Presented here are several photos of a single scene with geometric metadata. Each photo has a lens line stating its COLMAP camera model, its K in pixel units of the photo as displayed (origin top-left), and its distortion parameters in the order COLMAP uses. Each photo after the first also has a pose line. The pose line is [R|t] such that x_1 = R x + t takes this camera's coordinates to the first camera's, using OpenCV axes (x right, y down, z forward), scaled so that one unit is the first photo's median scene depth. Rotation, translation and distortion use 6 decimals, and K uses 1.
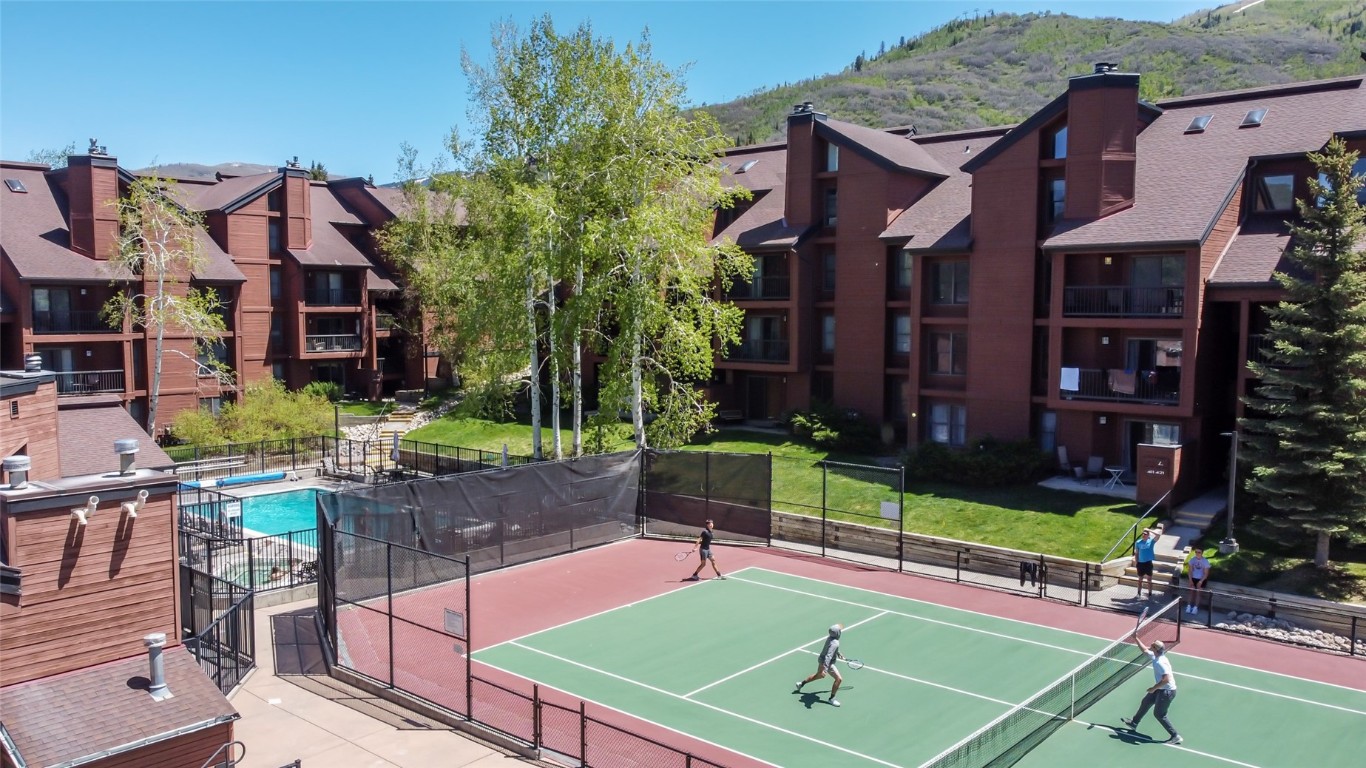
lens RADIAL K [[1068.1, 0, 684.1], [0, 1068.1, 389.0], [0, 0, 1]] dist [0.037402, -0.007303]
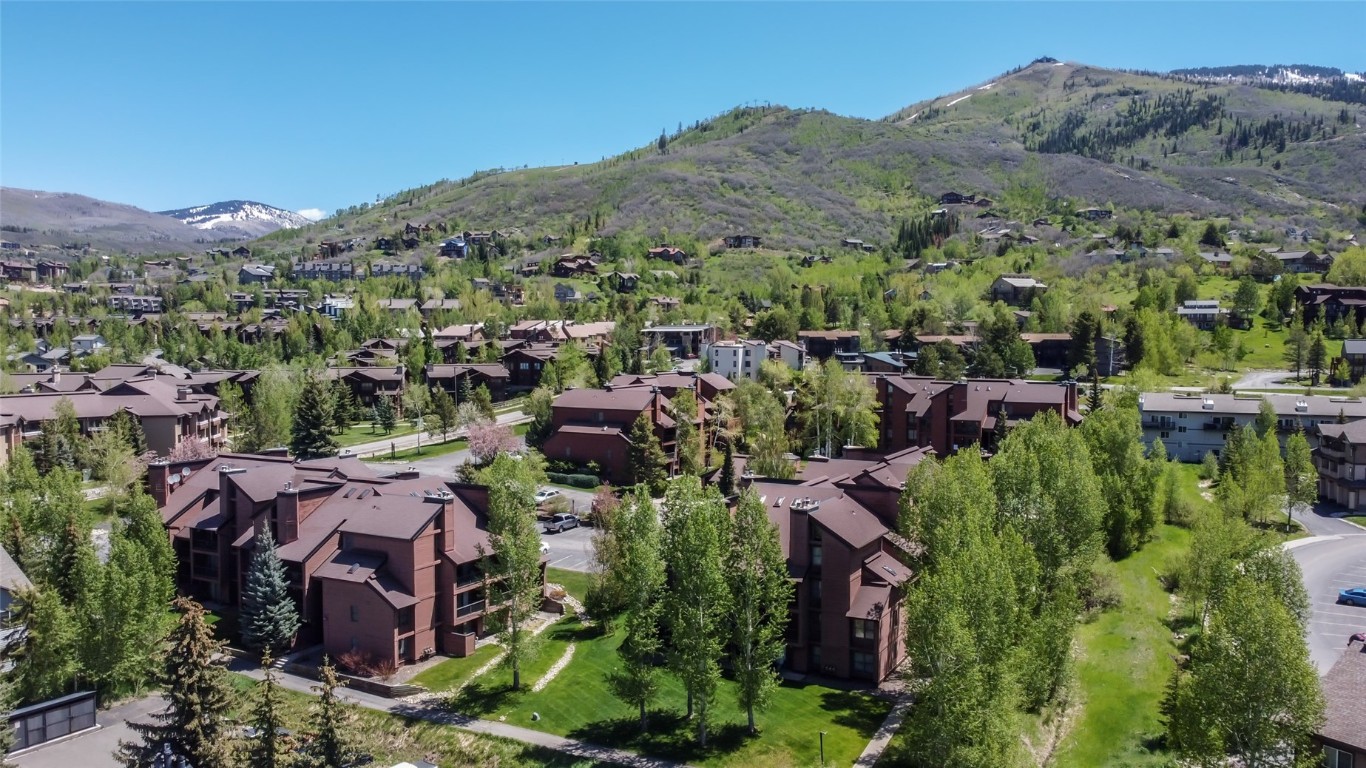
lens RADIAL K [[1068.1, 0, 684.0], [0, 1068.1, 386.1], [0, 0, 1]] dist [0.037402, -0.007303]
pose [[0.974168, -0.011780, 0.225515, -0.088404], [0.016815, 0.999650, -0.020421, -0.009462], [-0.225196, 0.023686, 0.974026, -0.157681]]
